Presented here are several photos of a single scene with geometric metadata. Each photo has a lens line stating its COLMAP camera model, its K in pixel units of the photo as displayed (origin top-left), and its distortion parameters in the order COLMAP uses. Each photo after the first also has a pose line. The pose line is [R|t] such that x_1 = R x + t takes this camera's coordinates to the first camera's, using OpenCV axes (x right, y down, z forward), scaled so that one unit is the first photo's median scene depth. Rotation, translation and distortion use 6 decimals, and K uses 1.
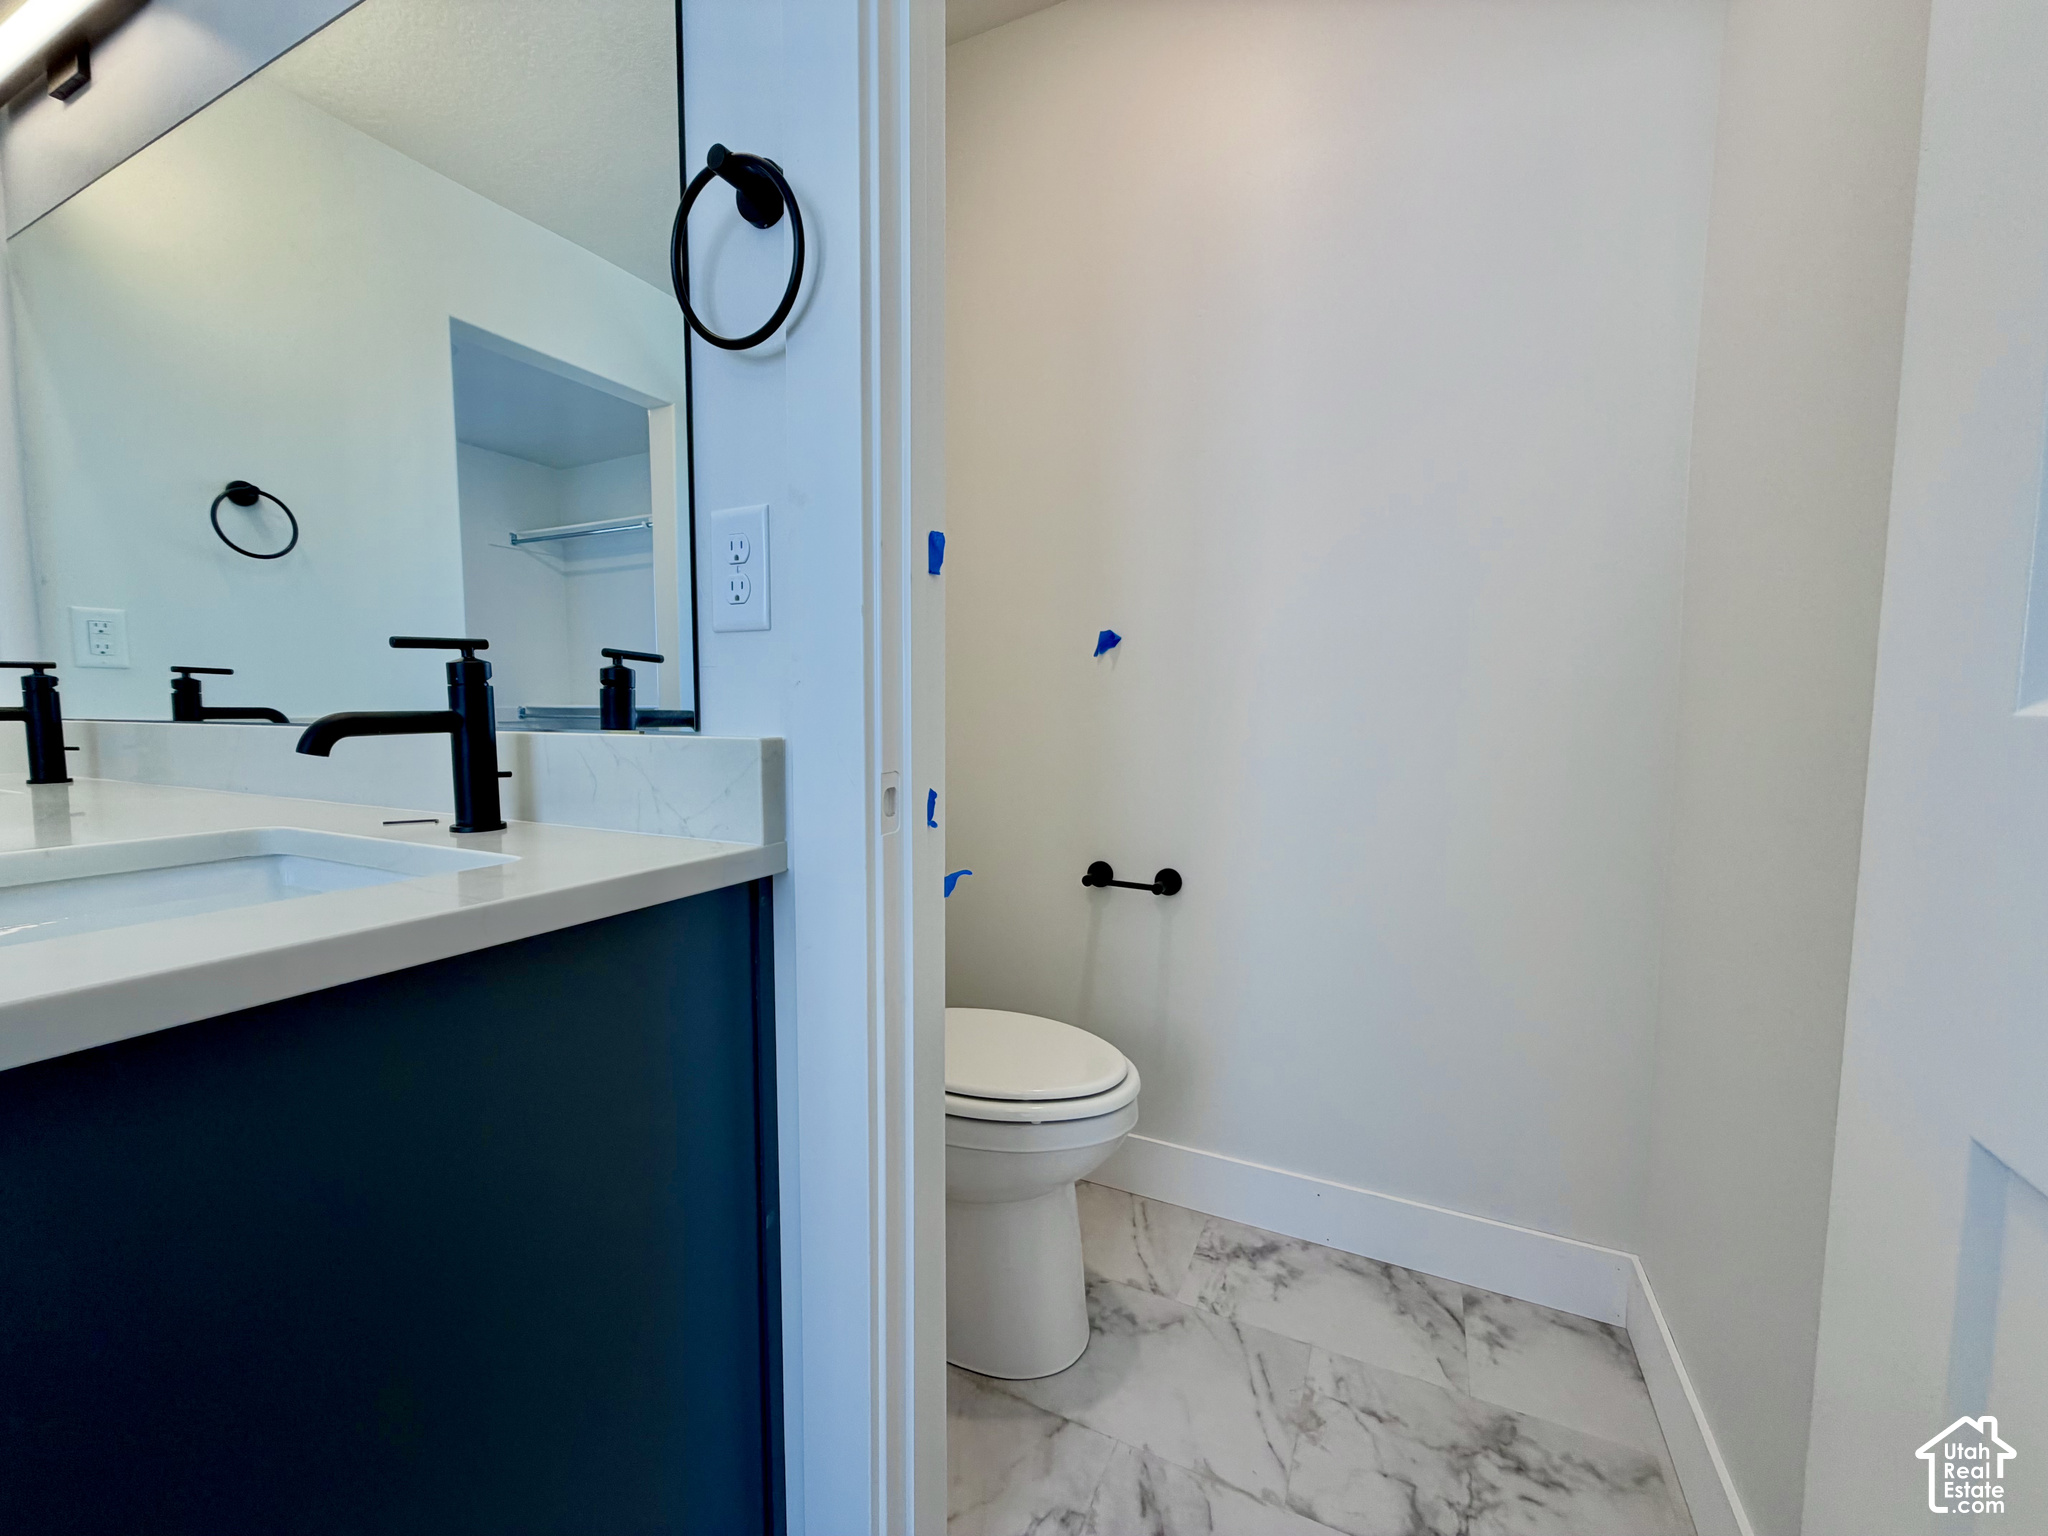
lens RADIAL K [[813.8, 0, 1026.6], [0, 813.8, 766.8], [0, 0, 1]] dist [0.001133, -0.000324]
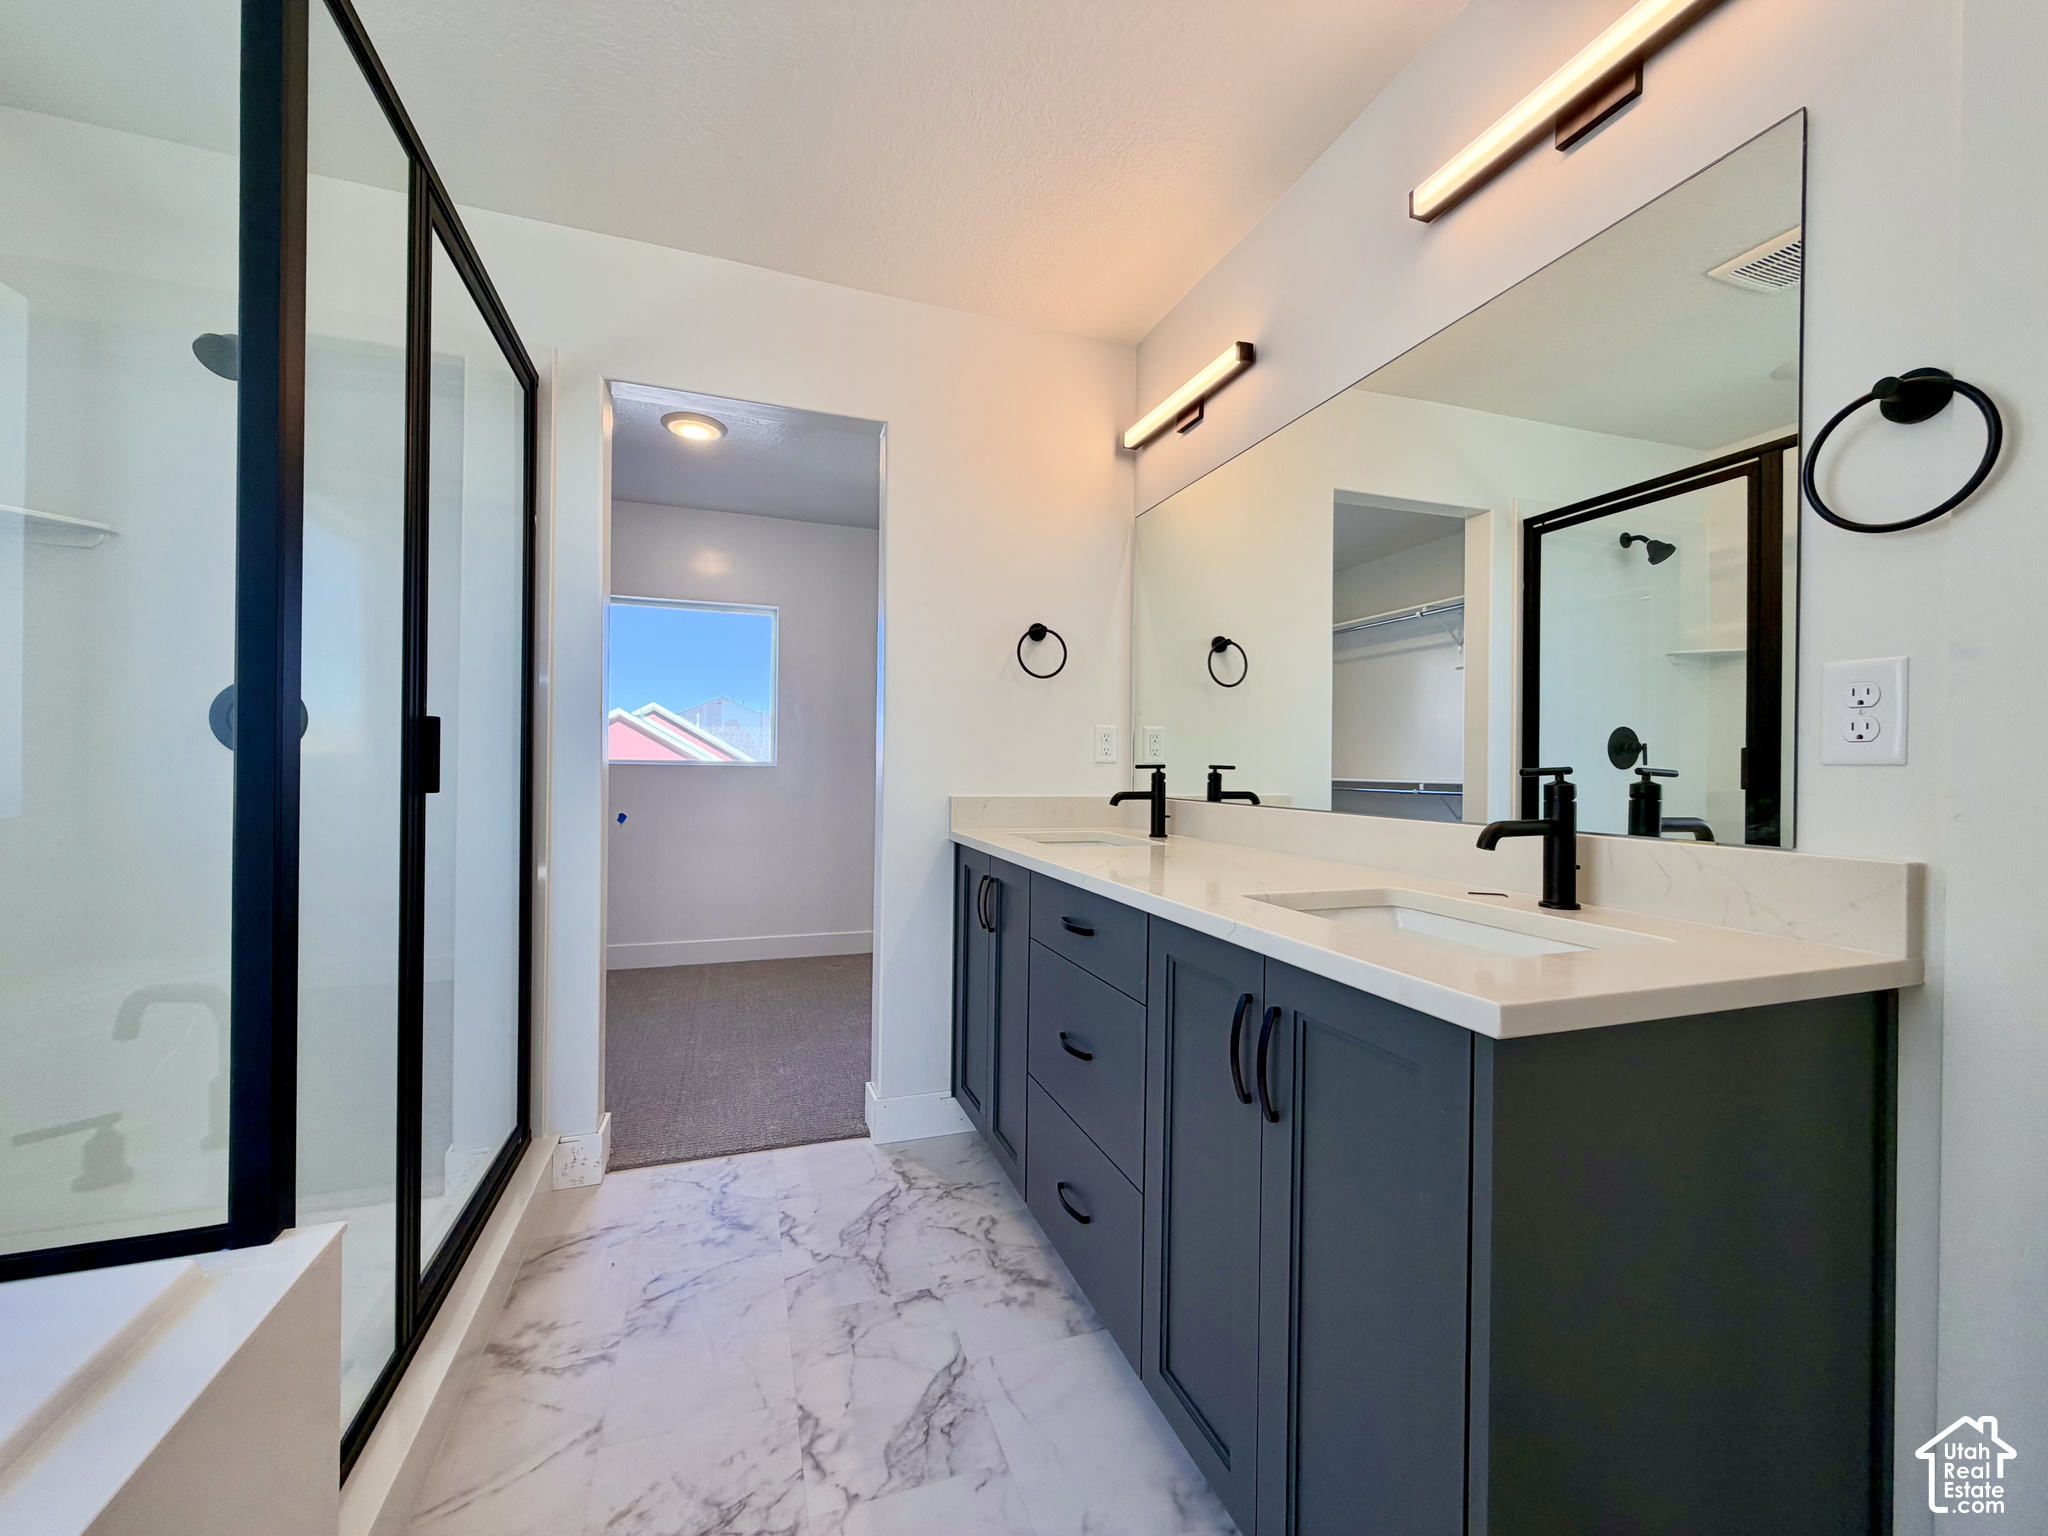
lens RADIAL K [[813.8, 0, 1017.2], [0, 813.8, 768.2], [0, 0, 1]] dist [0.001133, -0.000324]
pose [[0.700628, 0.006477, -0.713497, -0.335599], [-0.060820, 0.996862, -0.050674, -0.029080], [0.710930, 0.078898, 0.698823, -0.595916]]
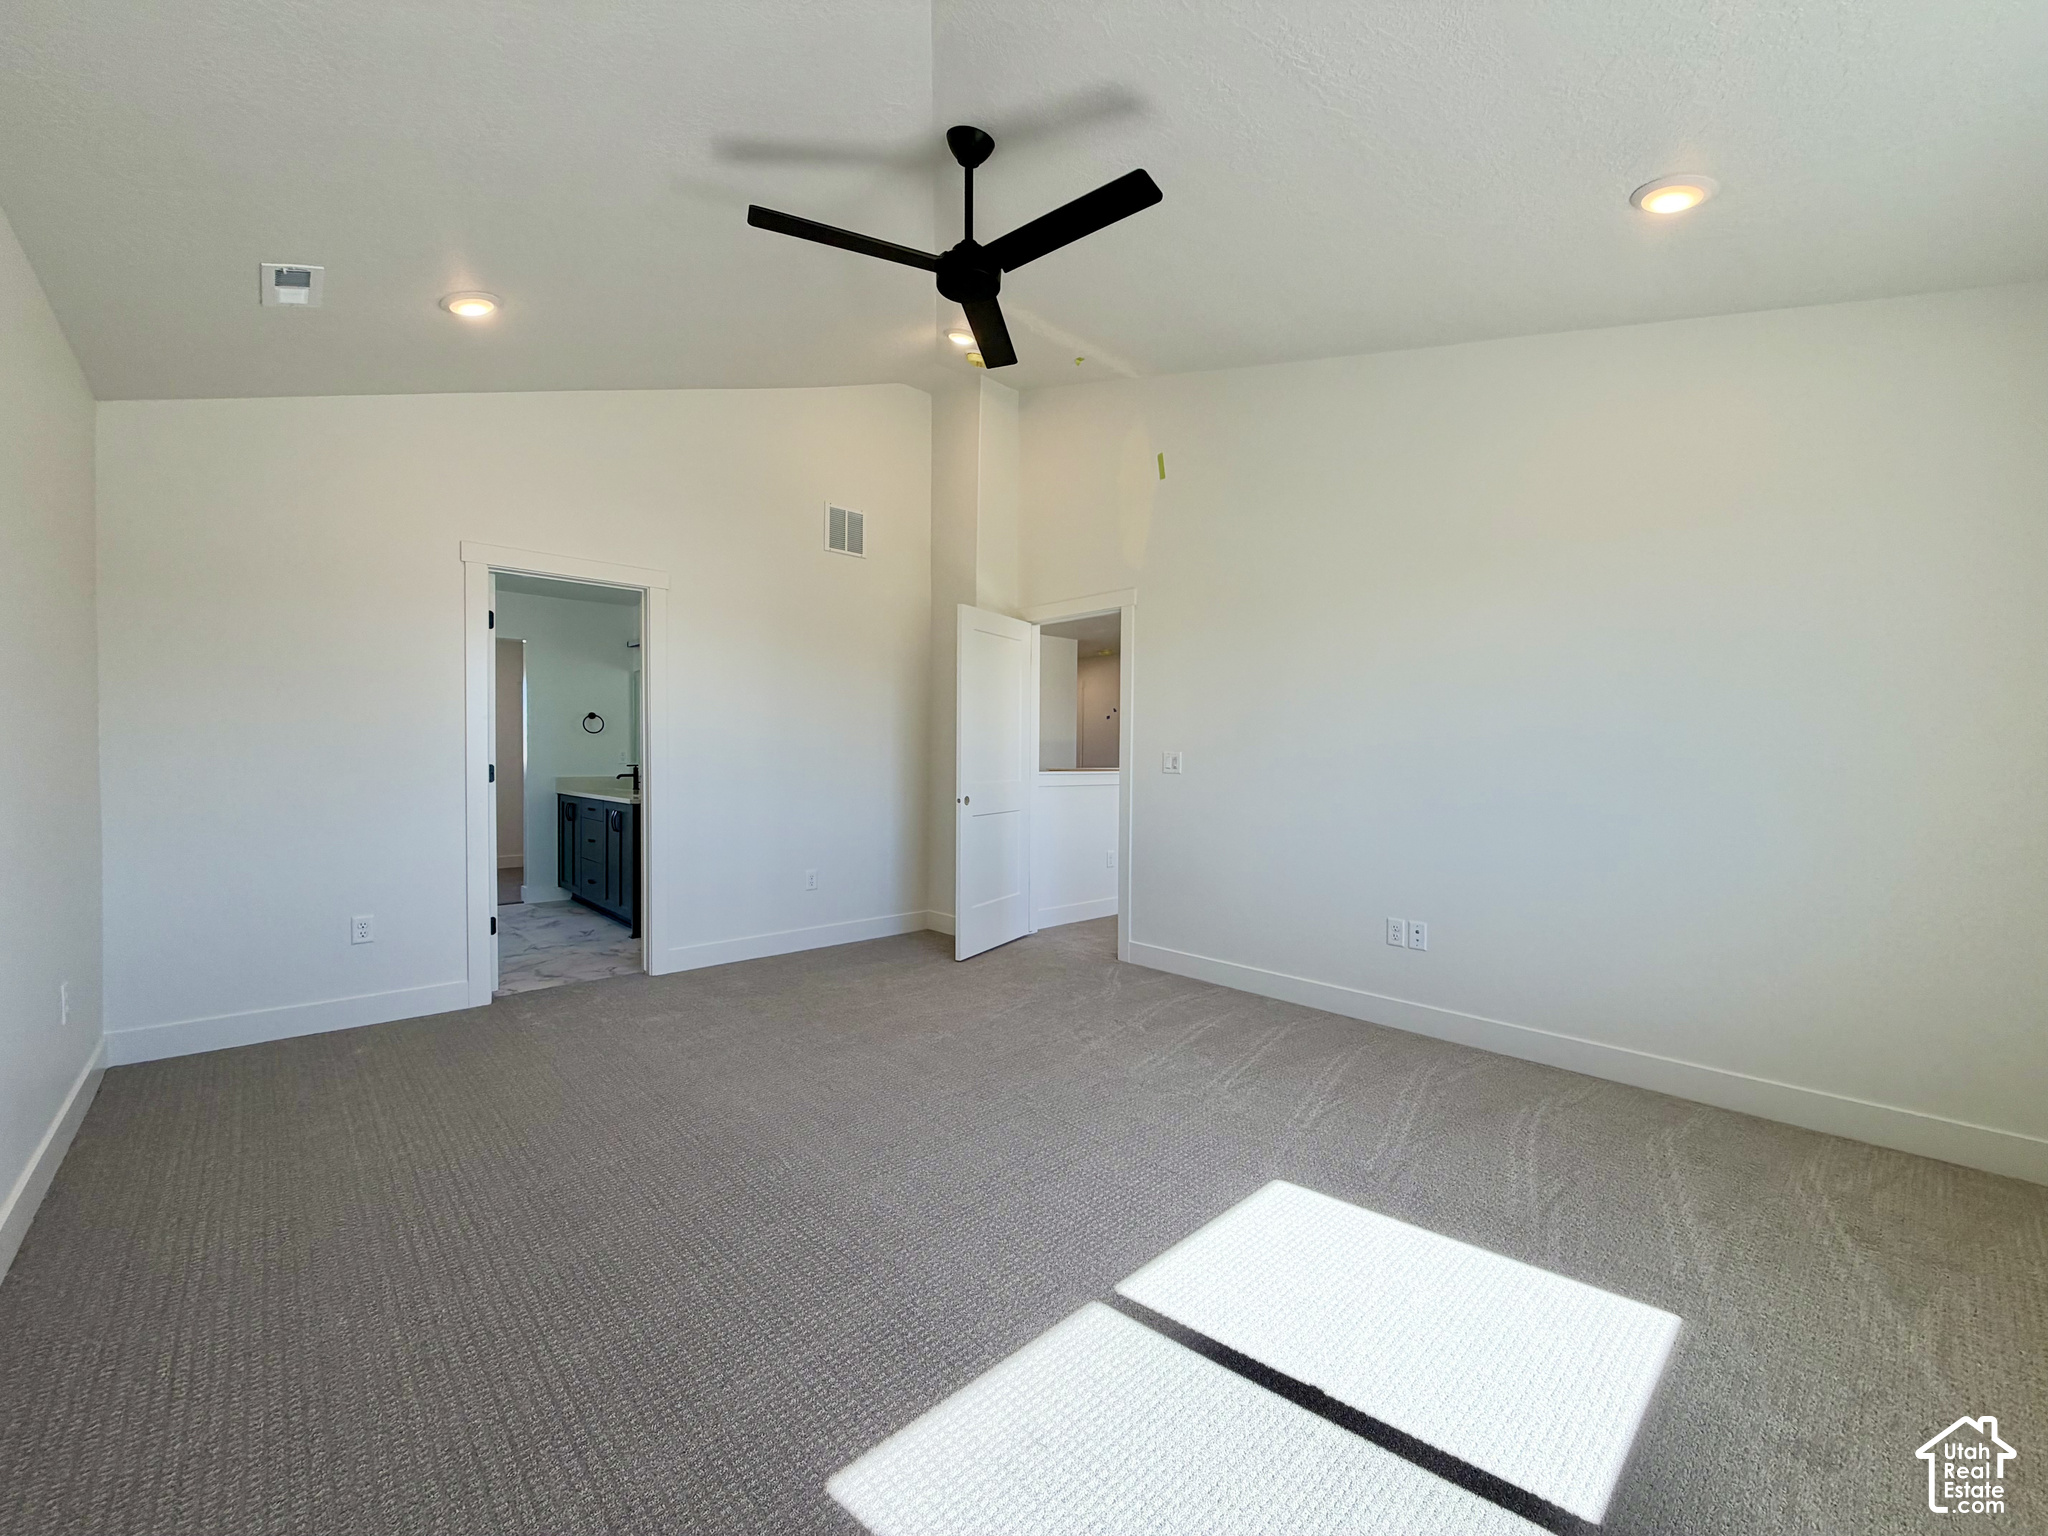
lens RADIAL K [[813.8, 0, 1024.1], [0, 813.8, 770.5], [0, 0, 1]] dist [0.001133, -0.000324]
pose [[0.928477, 0.008335, -0.371298, 4.497383], [-0.029106, 0.998306, -0.050373, 0.140504], [0.370249, 0.057577, 0.927147, -4.311535]]
